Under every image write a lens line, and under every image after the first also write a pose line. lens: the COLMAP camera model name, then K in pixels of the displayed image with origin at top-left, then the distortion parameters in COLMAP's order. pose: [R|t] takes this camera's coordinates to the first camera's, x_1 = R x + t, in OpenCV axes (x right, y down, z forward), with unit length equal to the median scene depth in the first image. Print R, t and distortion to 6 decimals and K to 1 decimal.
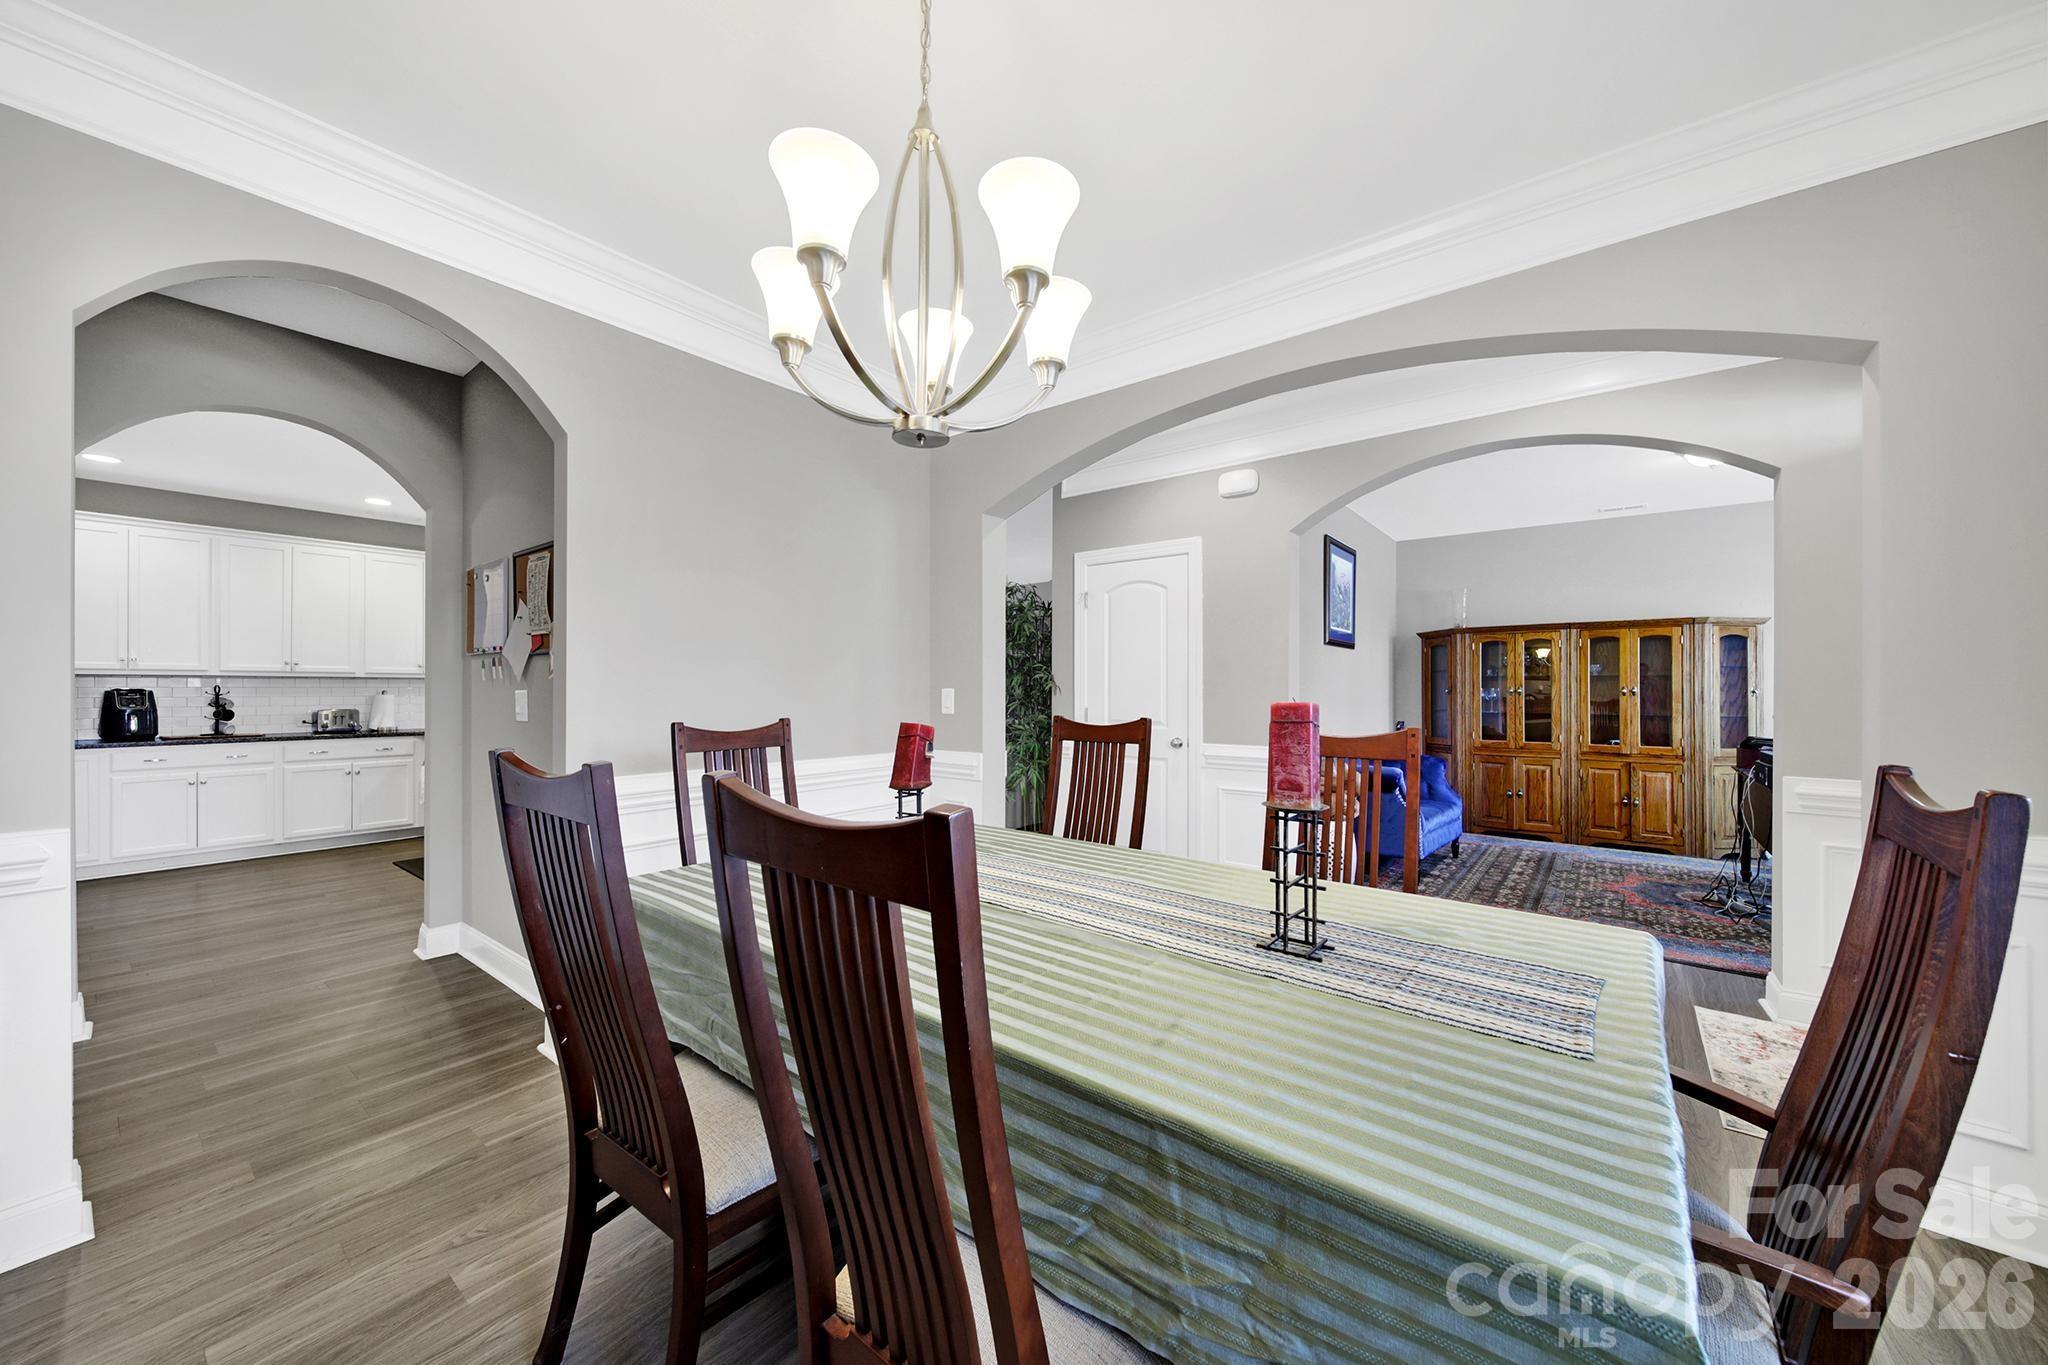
lens RADIAL K [[753.0, 0, 1024.0], [0, 753.0, 682.5], [0, 0, 1]] dist [-0.001340, -0.000286]
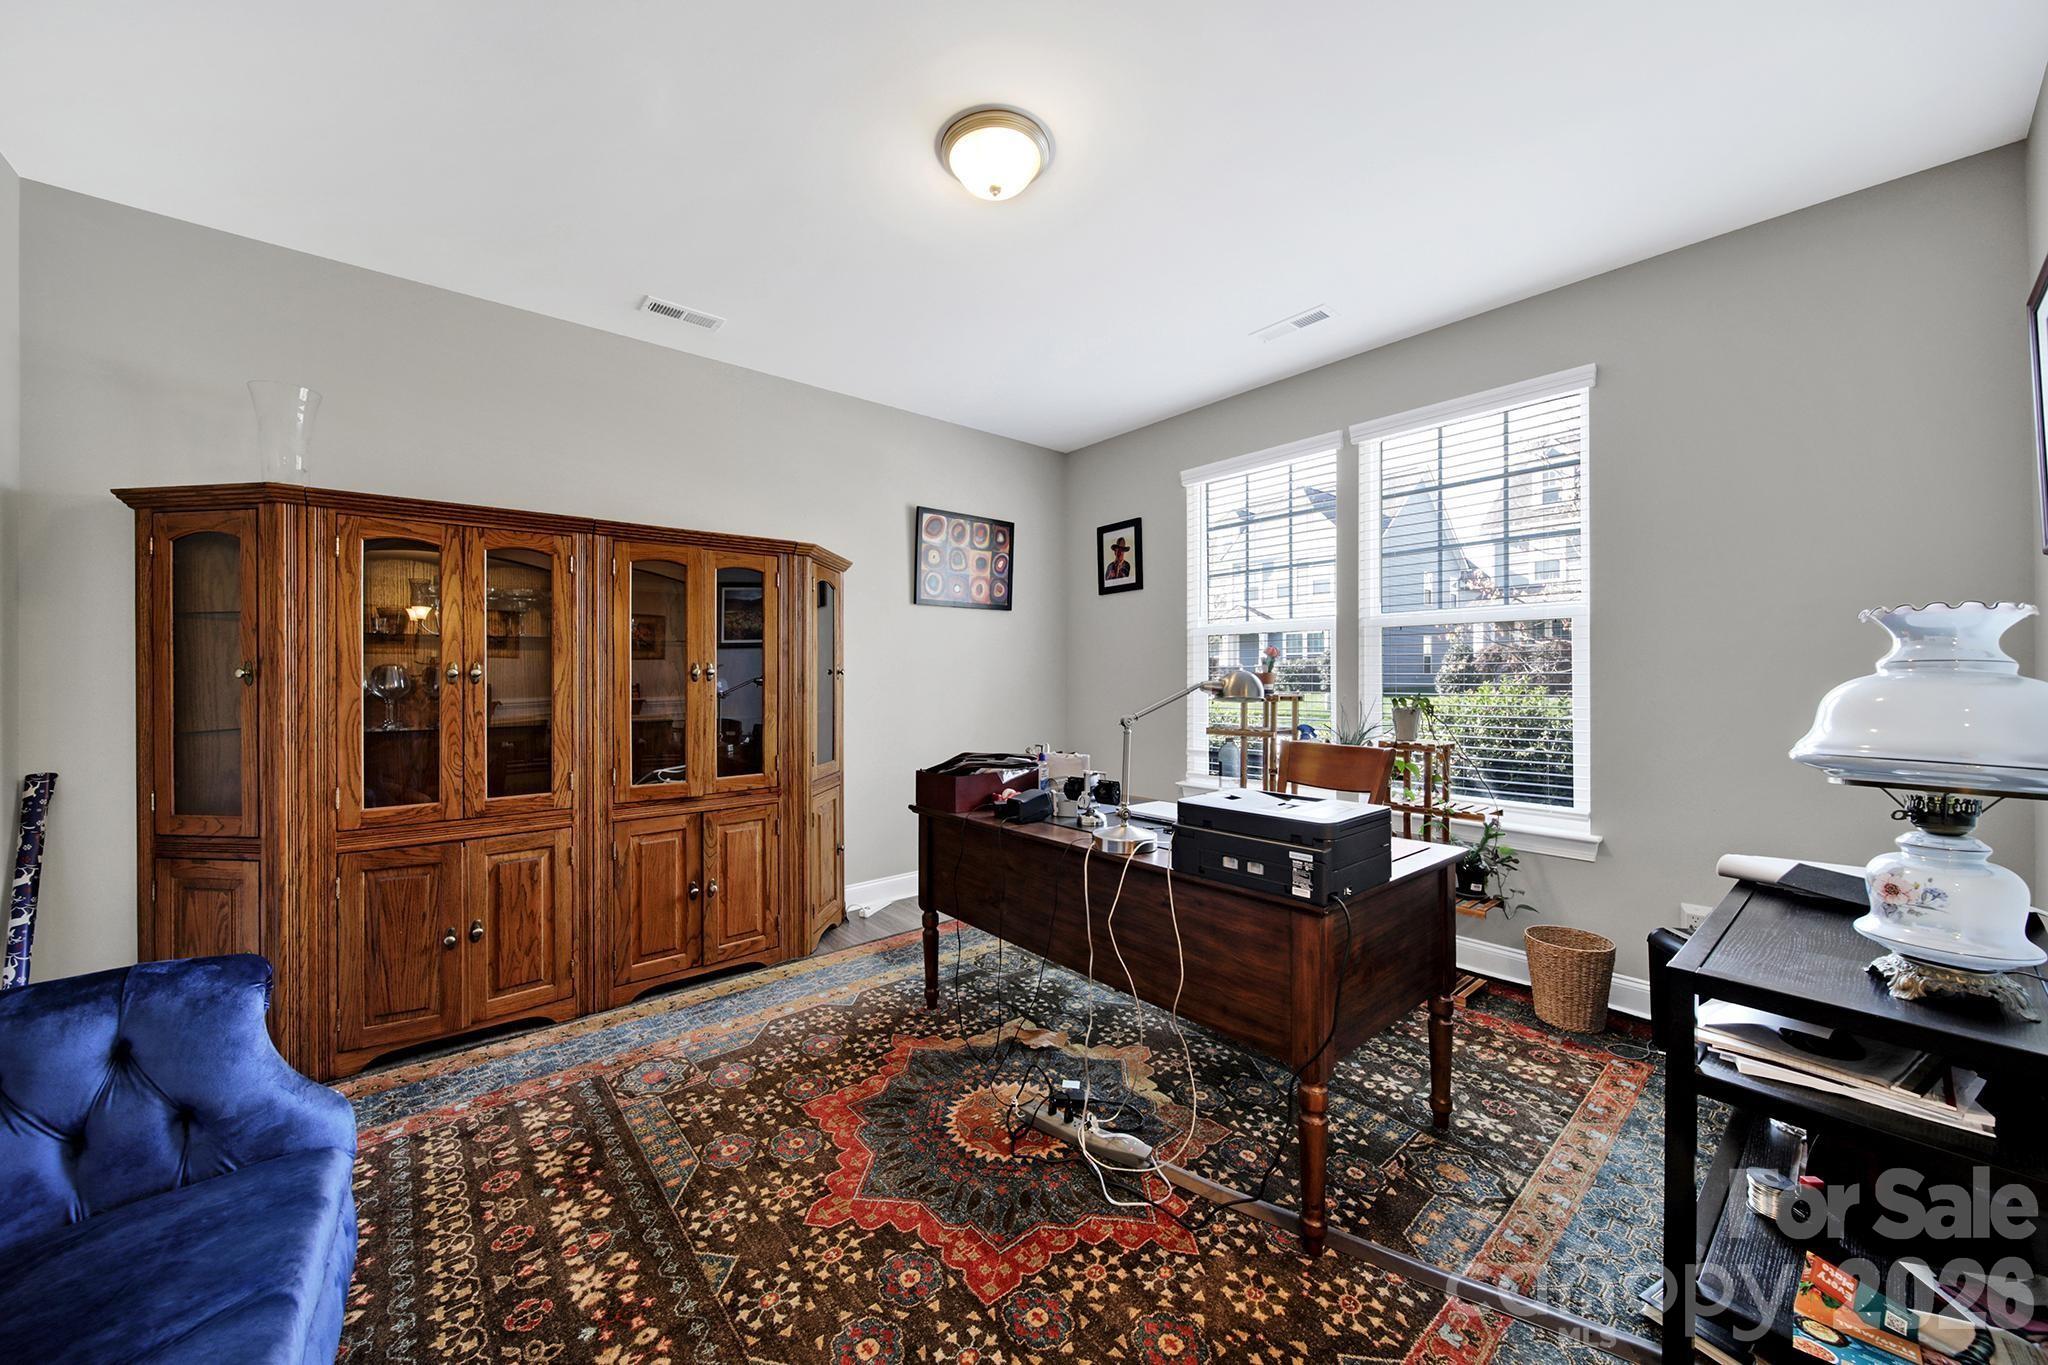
lens RADIAL K [[733.4, 0, 1029.3], [0, 733.4, 675.9], [0, 0, 1]] dist [-0.001136, -0.000180]
pose [[0.205218, -0.000916, 0.978716, 0.347858], [-0.002554, 0.999996, 0.001472, 0.011803], [-0.978713, -0.002802, 0.205215, 0.649440]]
